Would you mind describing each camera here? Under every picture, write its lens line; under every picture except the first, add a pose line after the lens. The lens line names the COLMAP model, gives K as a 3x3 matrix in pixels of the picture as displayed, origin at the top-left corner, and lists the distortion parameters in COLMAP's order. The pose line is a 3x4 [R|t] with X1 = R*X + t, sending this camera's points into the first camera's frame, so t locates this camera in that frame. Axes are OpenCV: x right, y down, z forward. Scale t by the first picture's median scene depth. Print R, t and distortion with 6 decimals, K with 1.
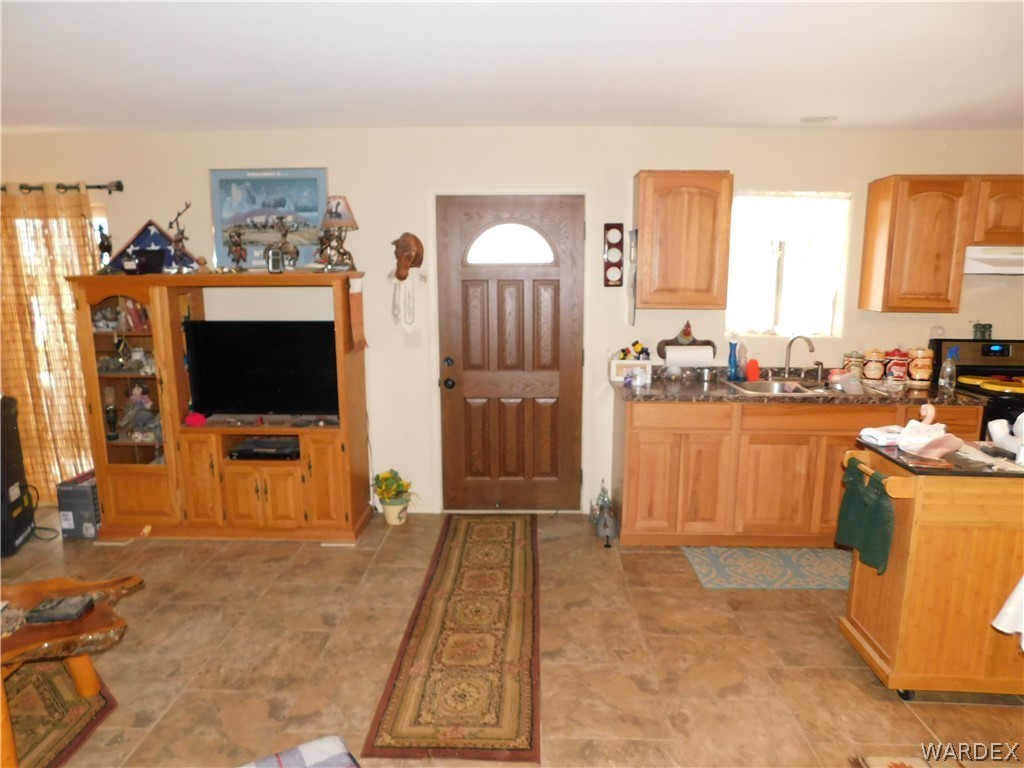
lens RADIAL K [[670.6, 0, 512.0], [0, 670.6, 384.0], [0, 0, 1]] dist [0.000037, 0.001471]
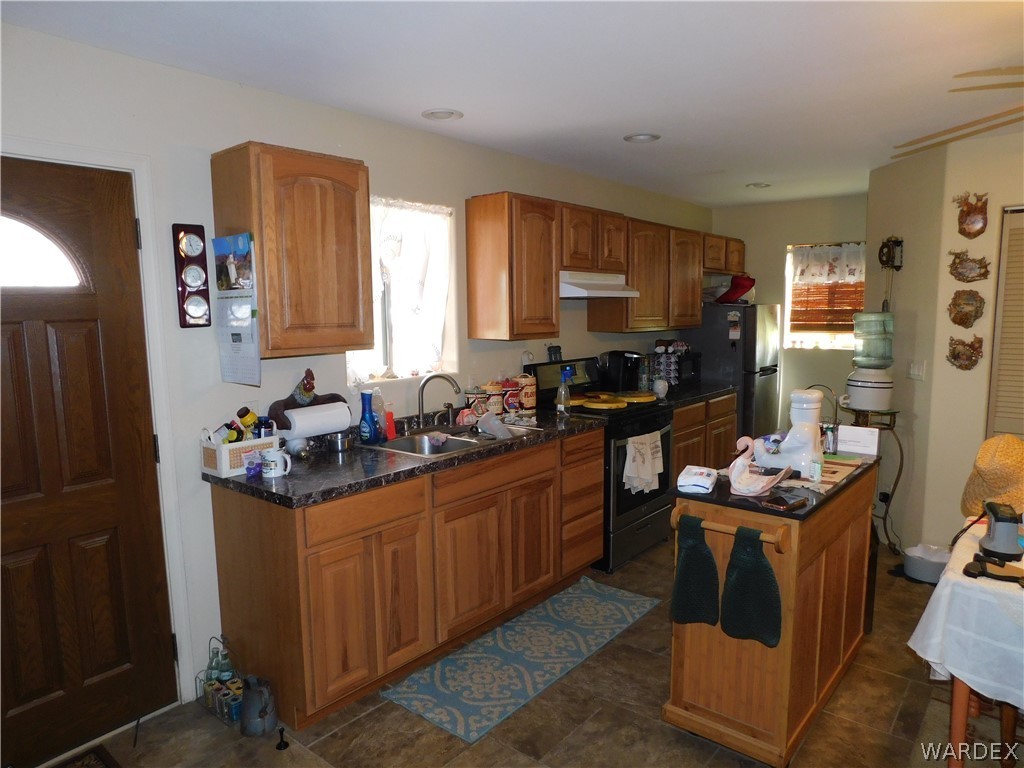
lens RADIAL K [[687.4, 0, 512.0], [0, 687.4, 384.0], [0, 0, 1]] dist [-0.034137, 0.005118]
pose [[0.619503, -0.109268, 0.777352, -0.170055], [0.151392, 0.988305, 0.018270, -0.063344], [-0.770257, 0.106366, 0.628800, 0.405363]]
